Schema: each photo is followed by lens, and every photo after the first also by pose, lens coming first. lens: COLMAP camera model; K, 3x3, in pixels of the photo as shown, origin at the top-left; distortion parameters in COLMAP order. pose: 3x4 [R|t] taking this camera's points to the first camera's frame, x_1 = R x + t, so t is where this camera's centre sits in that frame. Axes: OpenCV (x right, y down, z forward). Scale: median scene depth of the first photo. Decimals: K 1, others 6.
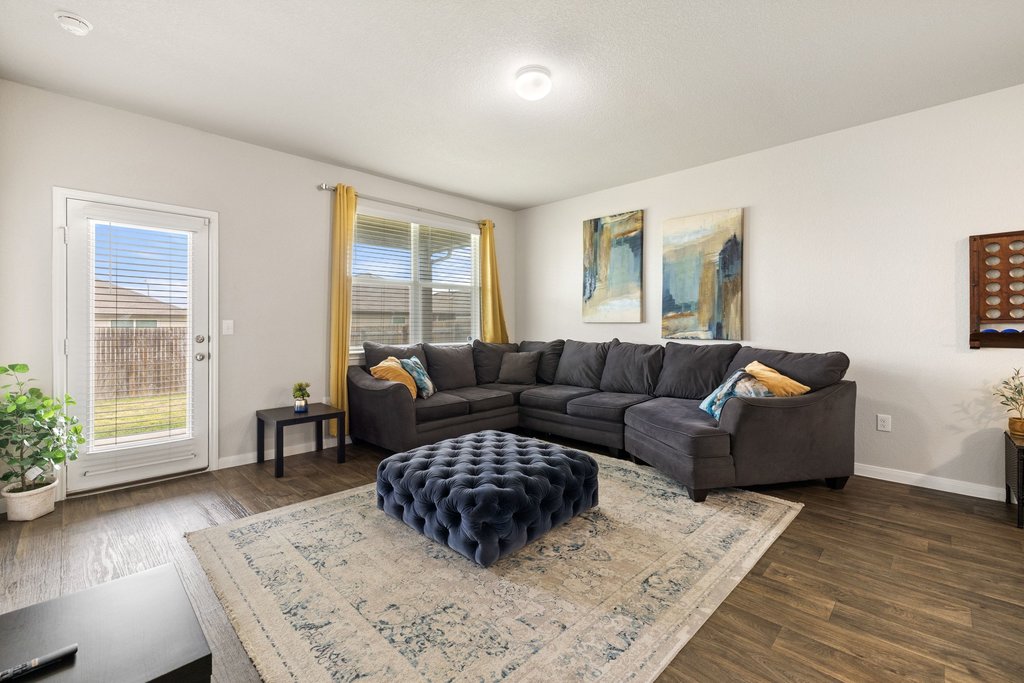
lens RADIAL K [[438.5, 0, 512.5], [0, 438.5, 325.9], [0, 0, 1]] dist [0.000169, 0.000144]
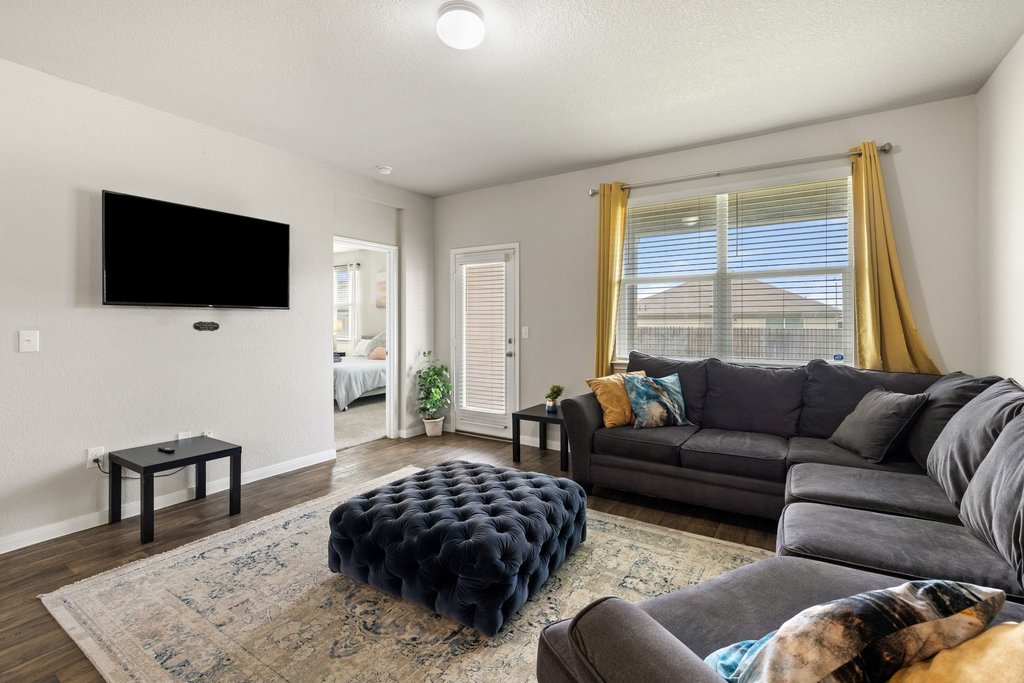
lens RADIAL K [[466.8, 0, 509.8], [0, 466.8, 325.5], [0, 0, 1]] dist [-0.002756, -0.000187]
pose [[0.202431, 0.007879, -0.979265, 0.708059], [-0.003011, 0.999968, 0.007423, -0.028845], [0.979292, 0.001446, 0.202448, 0.755801]]
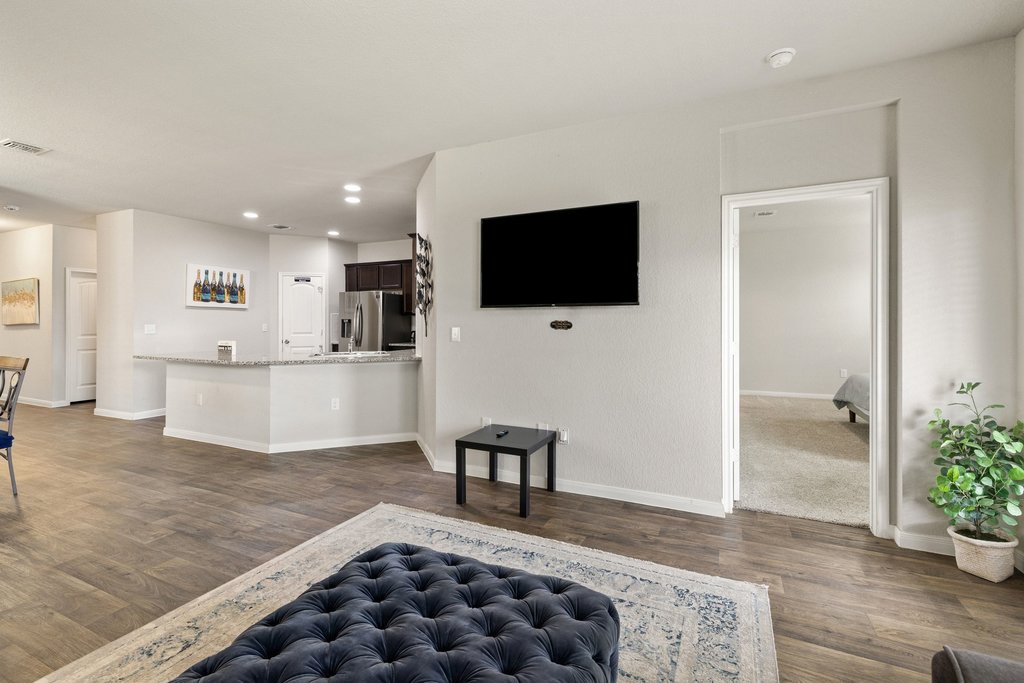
lens RADIAL K [[456.8, 0, 512.8], [0, 456.8, 322.5], [0, 0, 1]] dist [0.005380, 0.000069]
pose [[-0.942791, 0.004959, -0.333348, 0.000917], [0.003145, 0.999977, 0.005980, -0.029859], [0.333370, 0.004590, -0.942785, 1.246715]]
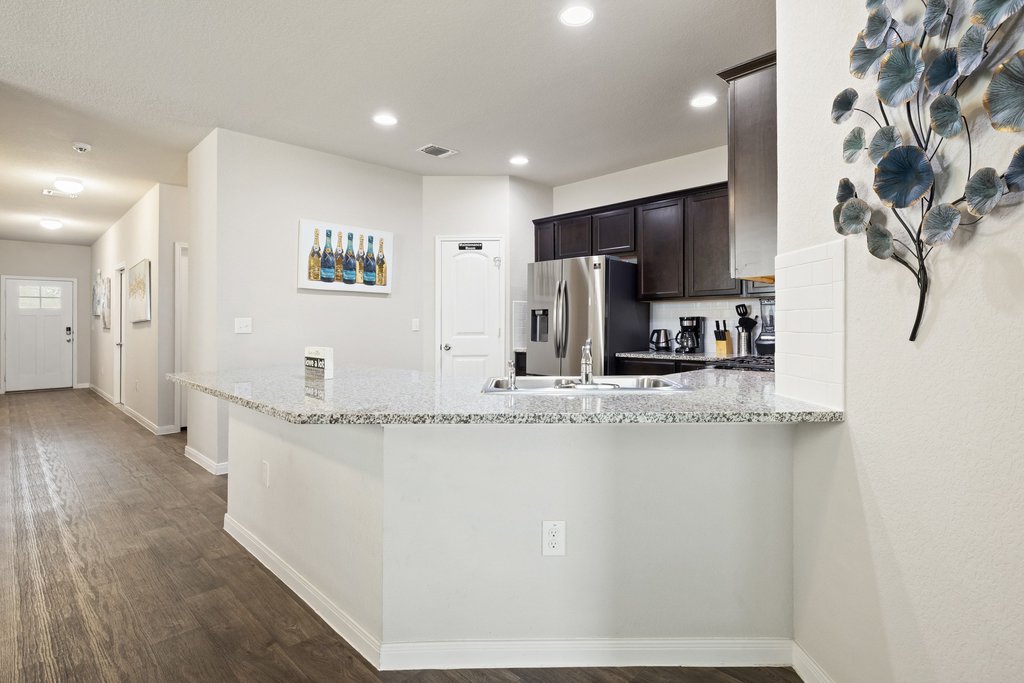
lens RADIAL K [[514.0, 0, 514.9], [0, 514.0, 319.3], [0, 0, 1]] dist [-0.000365, 0.000036]
pose [[-0.999906, 0.009031, 0.010317, 0.080912], [0.008954, 0.999932, -0.007495, 0.003822], [-0.010384, -0.007402, -0.999919, 0.281509]]
